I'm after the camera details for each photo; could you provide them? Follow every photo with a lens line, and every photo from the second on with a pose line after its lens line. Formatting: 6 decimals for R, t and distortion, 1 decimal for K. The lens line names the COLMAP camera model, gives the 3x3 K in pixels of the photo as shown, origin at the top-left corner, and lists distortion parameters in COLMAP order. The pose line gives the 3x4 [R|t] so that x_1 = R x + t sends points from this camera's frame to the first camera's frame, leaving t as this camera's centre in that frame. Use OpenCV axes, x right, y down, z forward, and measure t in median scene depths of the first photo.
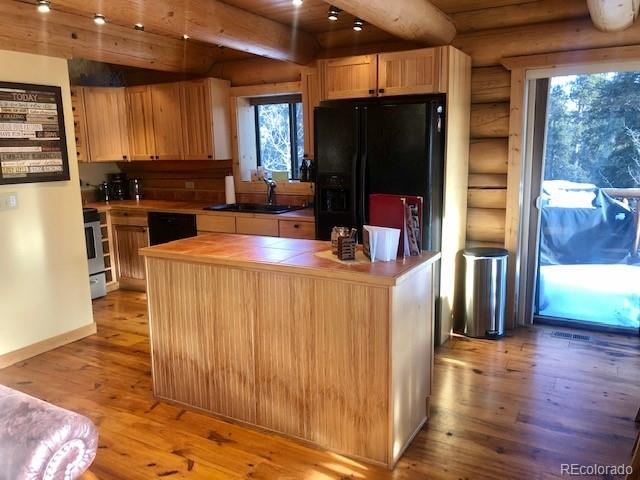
lens RADIAL K [[526.6, 0, 320.0], [0, 526.6, 240.0], [0, 0, 1]] dist [0.032106, -0.005631]
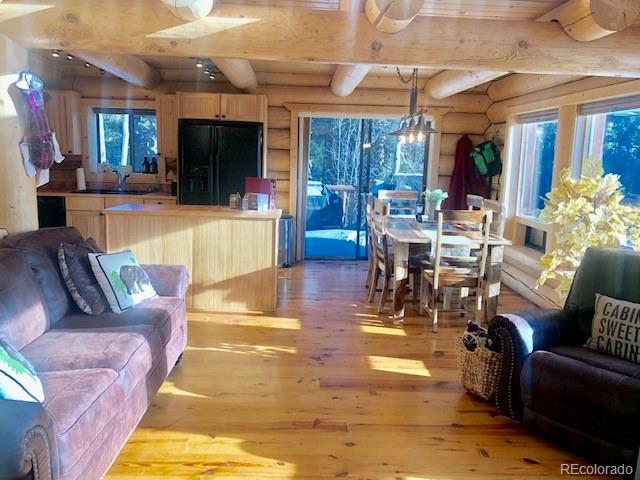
lens RADIAL K [[526.6, 0, 320.0], [0, 526.6, 240.0], [0, 0, 1]] dist [0.032106, -0.005631]
pose [[0.851451, -0.038686, 0.523005, -0.351051], [0.046562, 0.998914, -0.001915, 0.079929], [-0.522363, 0.025982, 0.852328, -0.373107]]
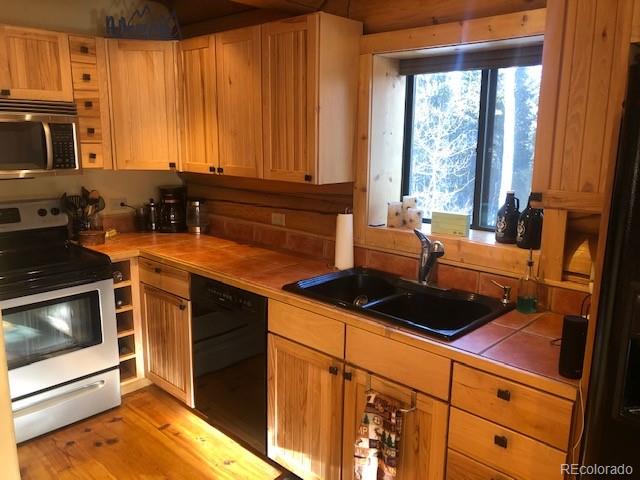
lens RADIAL K [[533.4, 0, 320.0], [0, 533.4, 240.0], [0, 0, 1]] dist [0.112934, -0.002650]
pose [[0.967999, 0.081141, -0.237473, -0.070635], [-0.077450, 0.996687, 0.024848, -0.106721], [0.238702, -0.005660, 0.971076, 0.489502]]
